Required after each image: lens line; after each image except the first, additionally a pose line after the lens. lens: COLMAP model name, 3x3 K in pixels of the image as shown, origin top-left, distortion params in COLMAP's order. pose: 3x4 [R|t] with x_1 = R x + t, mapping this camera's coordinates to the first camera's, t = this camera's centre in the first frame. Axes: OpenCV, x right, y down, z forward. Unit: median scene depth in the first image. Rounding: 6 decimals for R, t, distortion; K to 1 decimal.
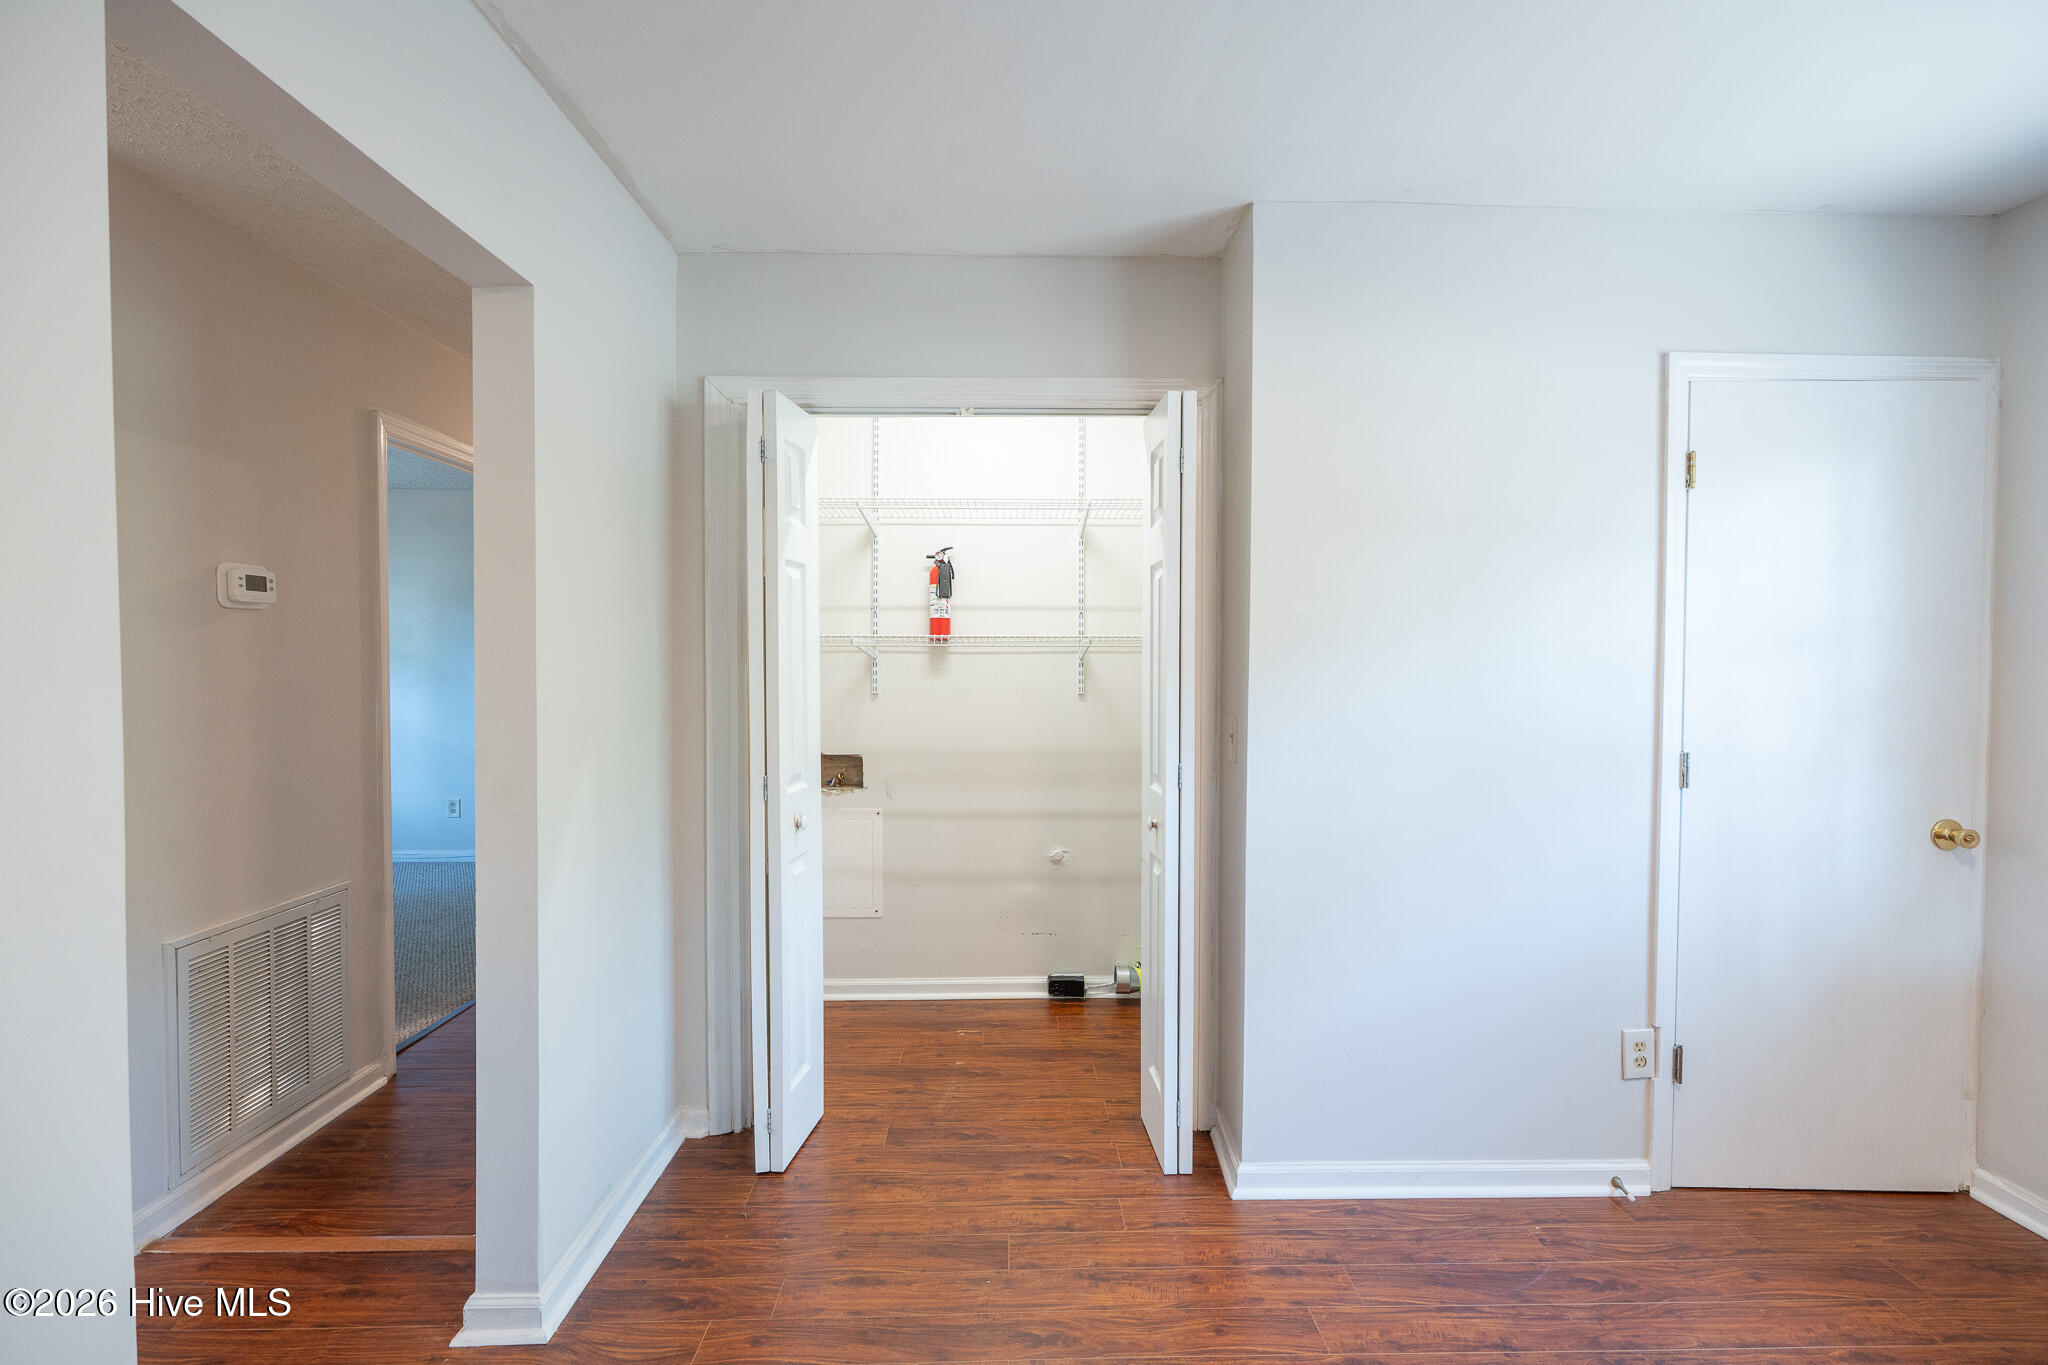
lens RADIAL K [[892.3, 0, 1024.0], [0, 892.3, 685.2], [0, 0, 1]] dist [-0.001832, 0.000269]
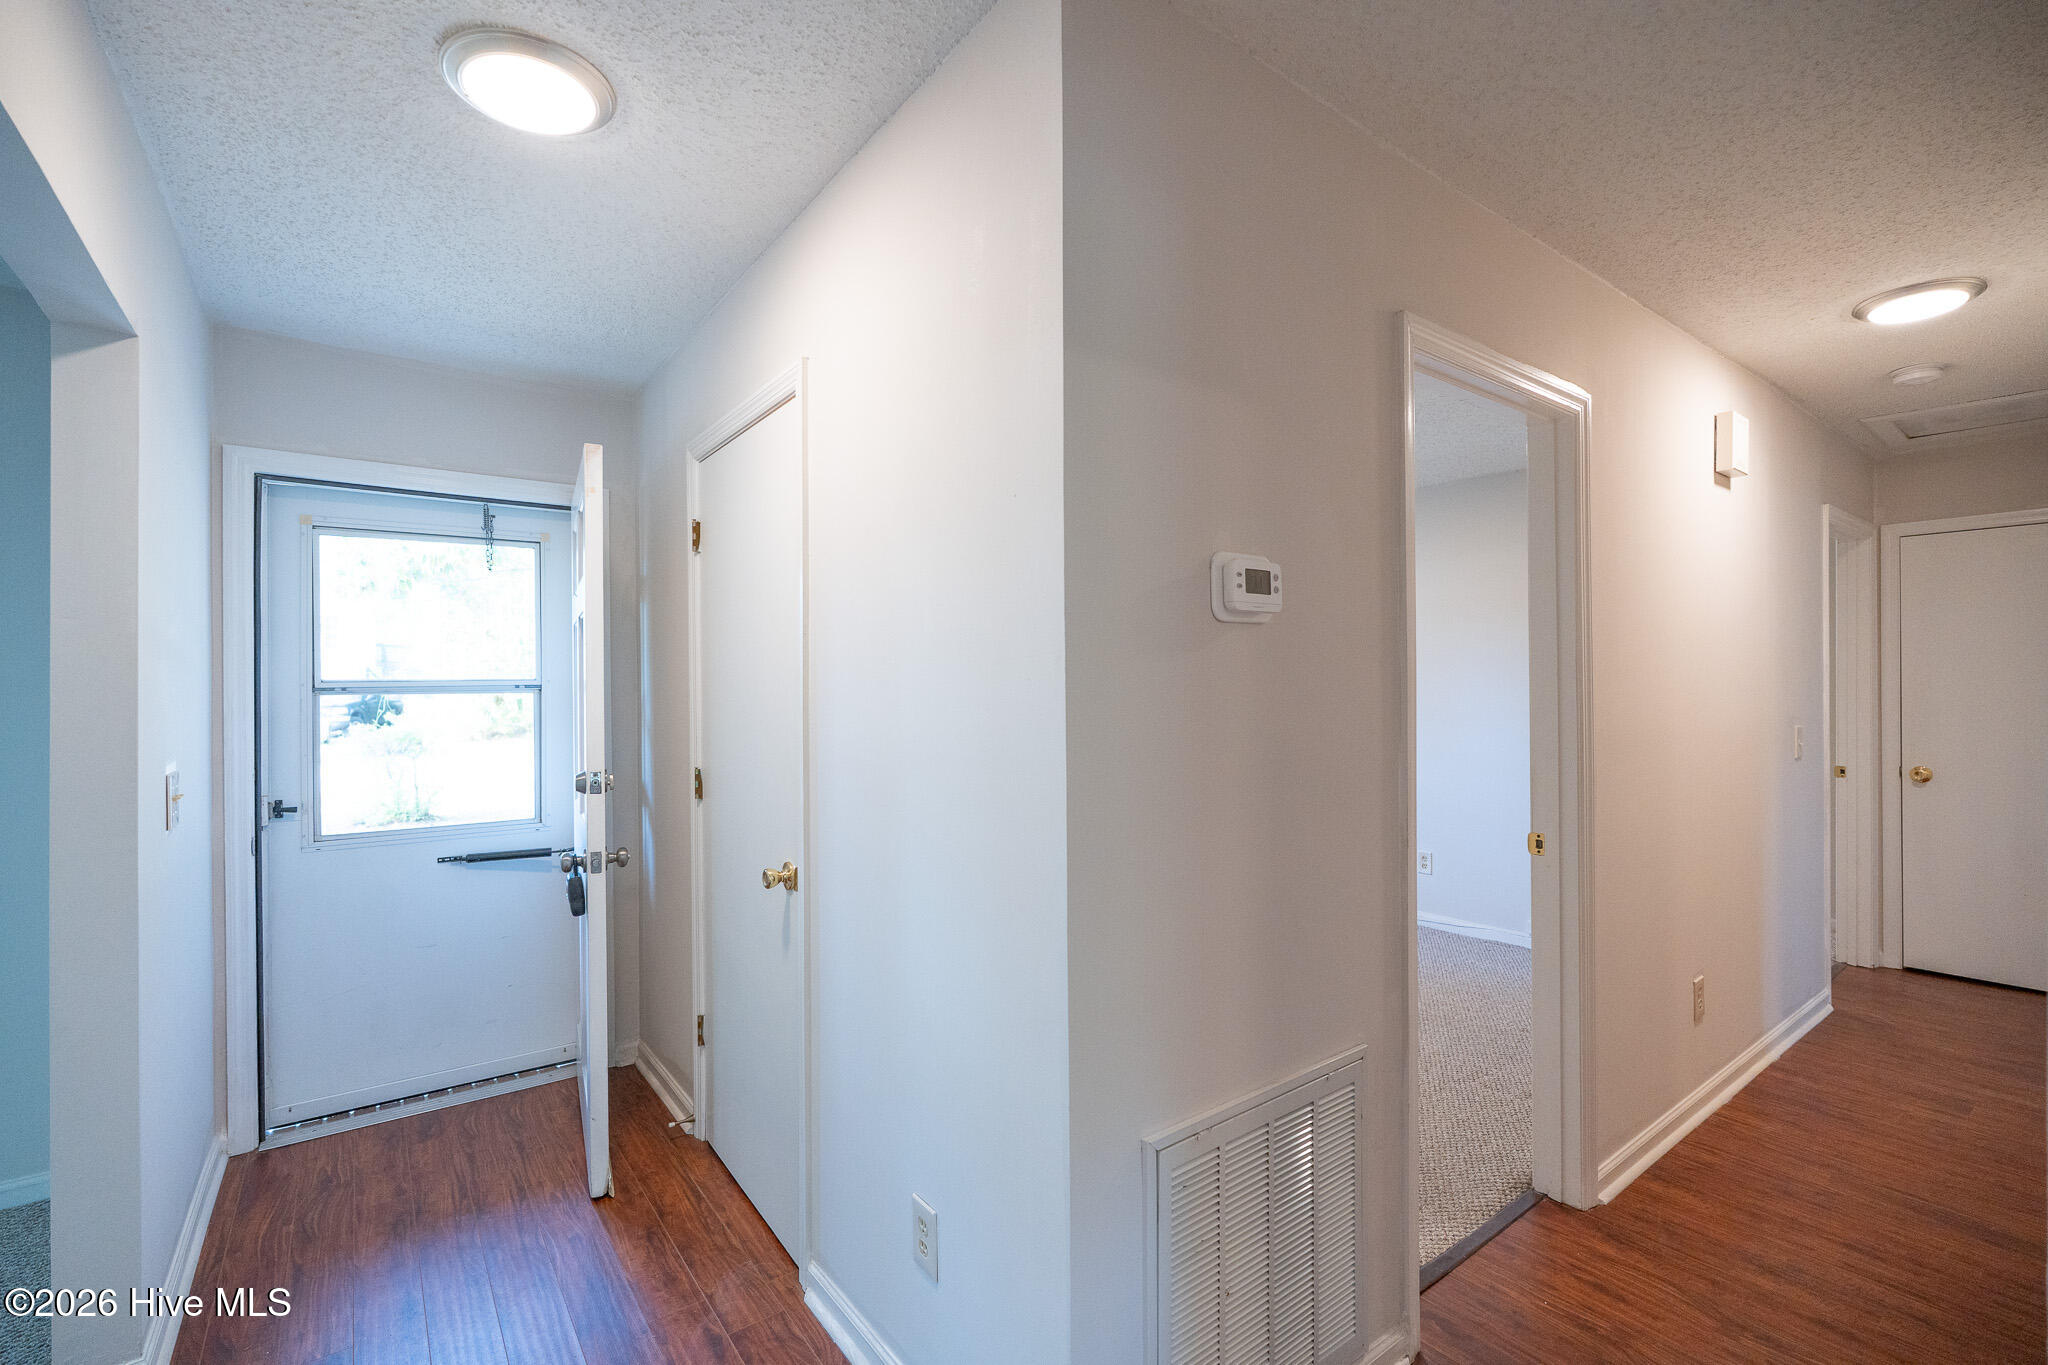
lens RADIAL K [[892.8, 0, 1024.0], [0, 892.8, 682.5], [0, 0, 1]] dist [-0.004005, 0.000345]
pose [[0.582570, -0.010241, -0.812716, -0.435004], [-0.013883, 0.999649, -0.022548, -0.025181], [0.812662, 0.024419, 0.582223, 0.487257]]
